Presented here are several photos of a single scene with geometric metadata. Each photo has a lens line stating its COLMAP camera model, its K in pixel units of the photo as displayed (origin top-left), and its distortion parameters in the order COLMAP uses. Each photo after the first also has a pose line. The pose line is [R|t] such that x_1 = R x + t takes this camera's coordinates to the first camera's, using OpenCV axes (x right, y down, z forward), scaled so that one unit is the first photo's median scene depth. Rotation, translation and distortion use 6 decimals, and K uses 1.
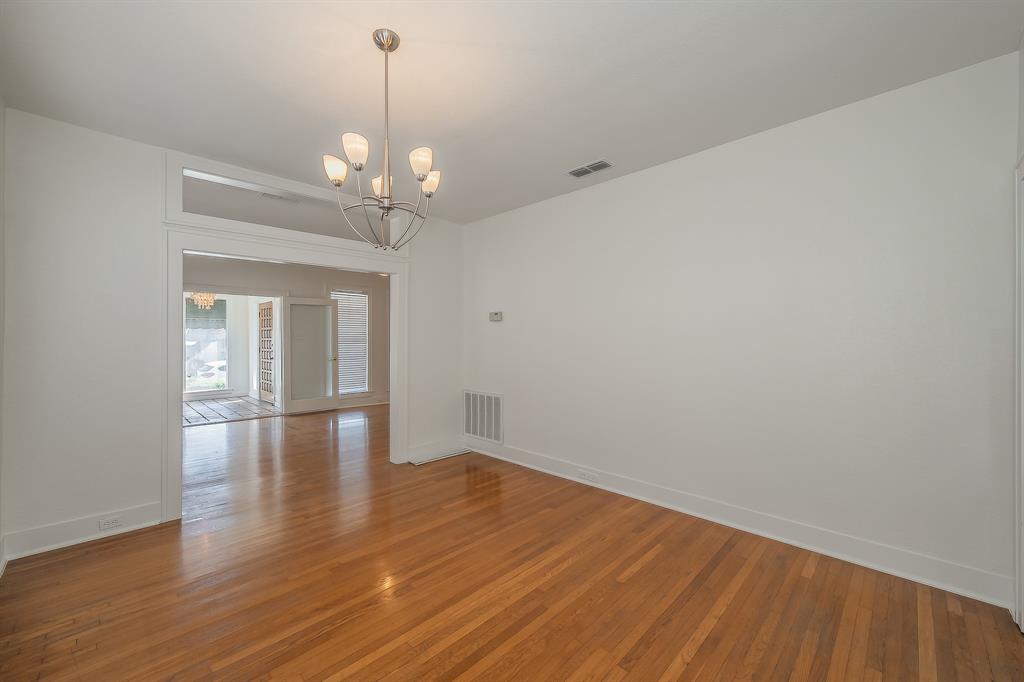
lens RADIAL K [[406.6, 0, 507.0], [0, 406.6, 337.1], [0, 0, 1]] dist [0.001440, 0.000018]
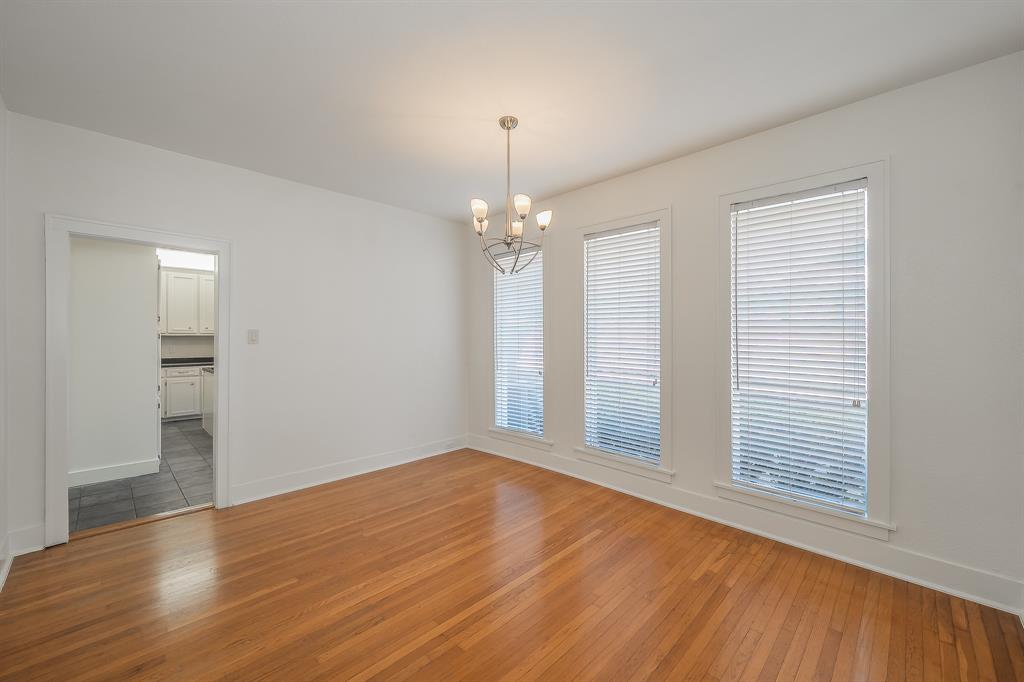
lens RADIAL K [[406.6, 0, 507.0], [0, 406.6, 337.1], [0, 0, 1]] dist [0.001440, 0.000018]
pose [[-0.999971, 0.000314, 0.007626, -0.210618], [0.000333, 0.999997, 0.002515, -0.003597], [-0.007625, 0.002518, -0.999968, 1.648369]]
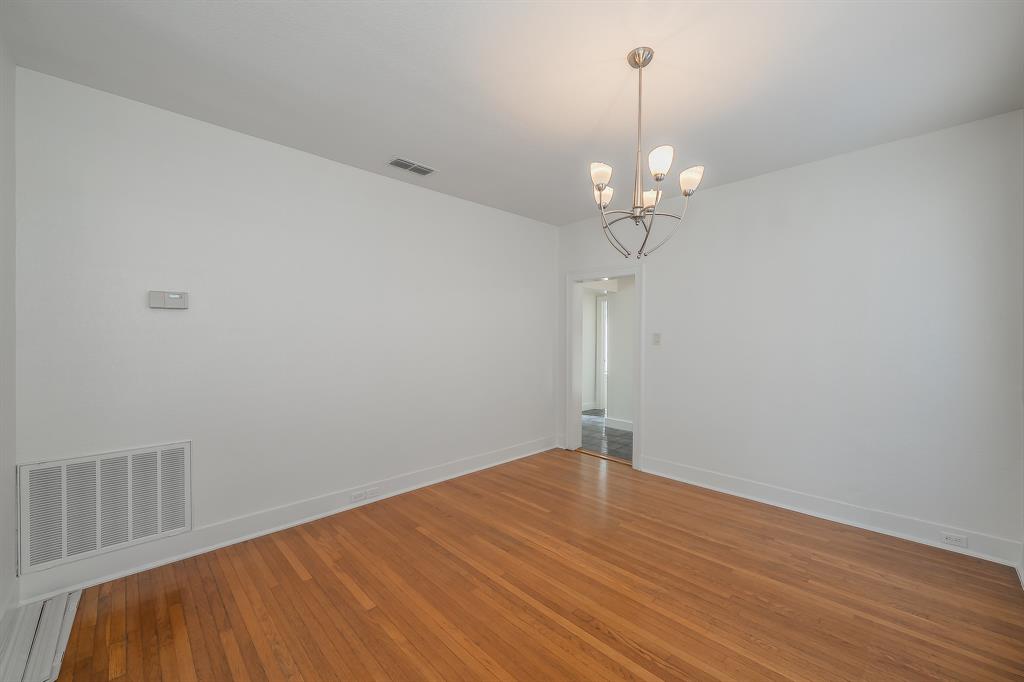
lens RADIAL K [[406.6, 0, 507.0], [0, 406.6, 337.1], [0, 0, 1]] dist [0.001440, 0.000018]
pose [[0.031525, 0.000429, 0.999503, -0.938285], [-0.000485, 1.000000, -0.000414, -0.005171], [-0.999503, -0.000472, 0.031525, 0.907449]]
